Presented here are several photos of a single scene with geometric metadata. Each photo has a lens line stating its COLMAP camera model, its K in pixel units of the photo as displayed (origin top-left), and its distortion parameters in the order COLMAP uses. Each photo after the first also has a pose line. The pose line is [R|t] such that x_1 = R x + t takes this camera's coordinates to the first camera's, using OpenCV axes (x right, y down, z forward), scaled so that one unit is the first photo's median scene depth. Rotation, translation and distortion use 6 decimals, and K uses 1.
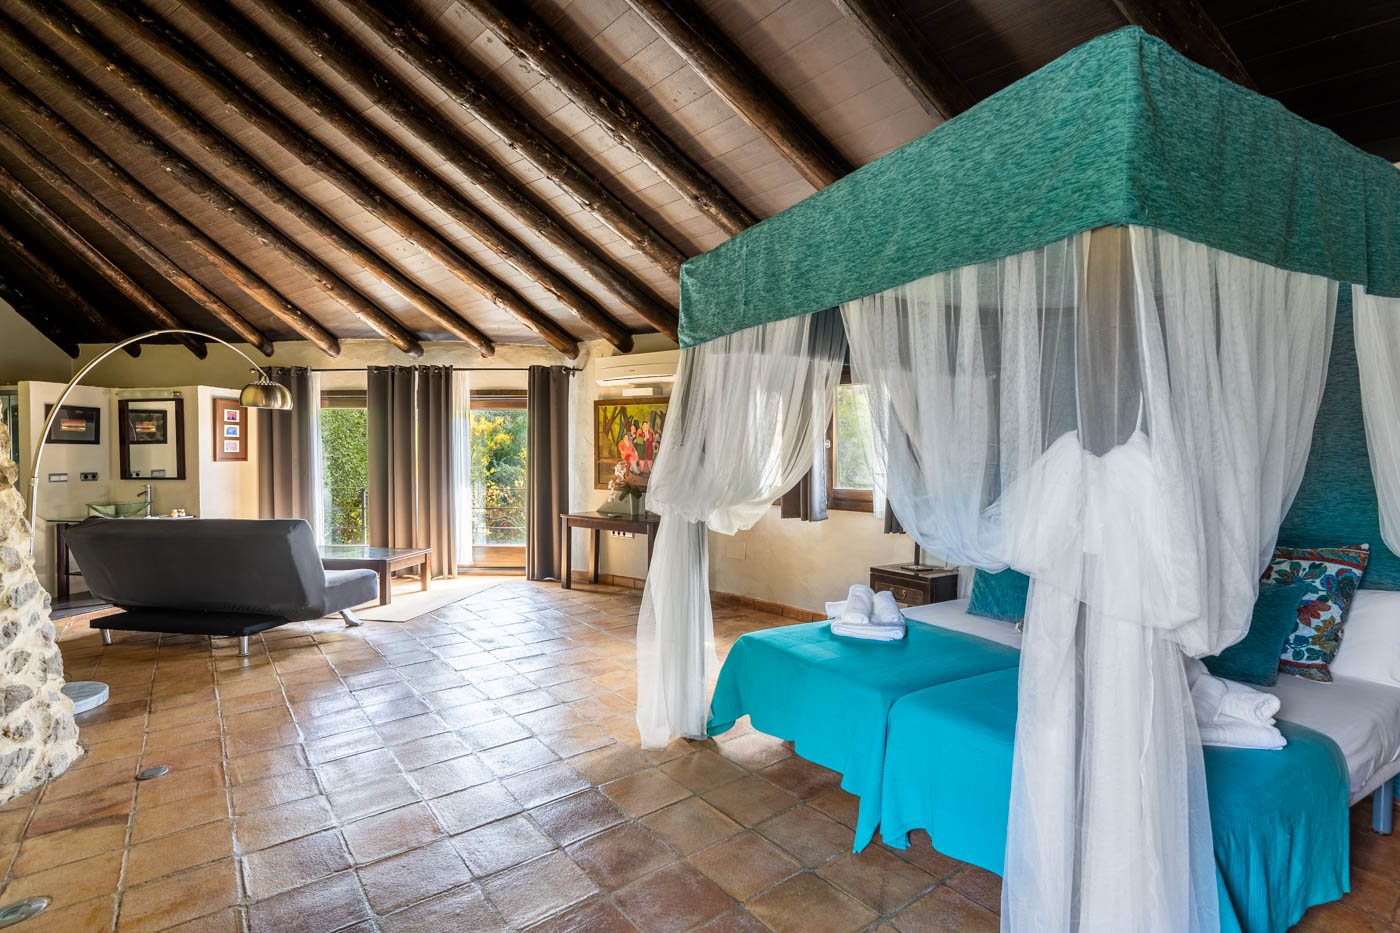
lens RADIAL K [[686.5, 0, 694.7], [0, 686.5, 465.4], [0, 0, 1]] dist [0.006580, 0.000169]
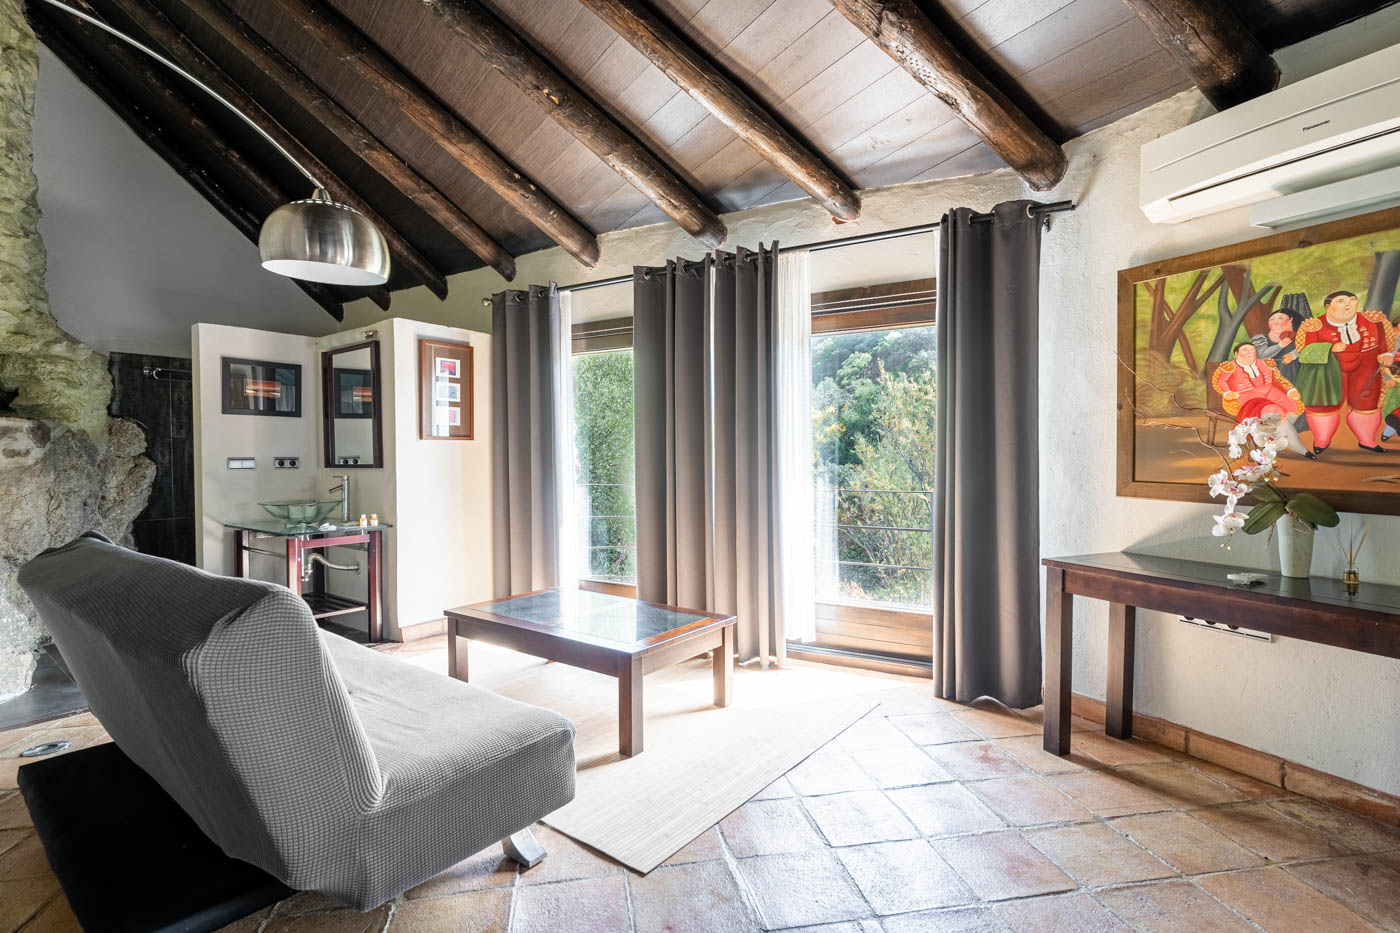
lens RADIAL K [[686.5, 0, 697.1], [0, 686.5, 467.3], [0, 0, 1]] dist [0.006580, 0.000169]
pose [[0.896738, 0.002986, -0.442552, -0.187853], [-0.000836, 0.999987, 0.005053, 0.016117], [0.442561, -0.004161, 0.896729, 0.538447]]
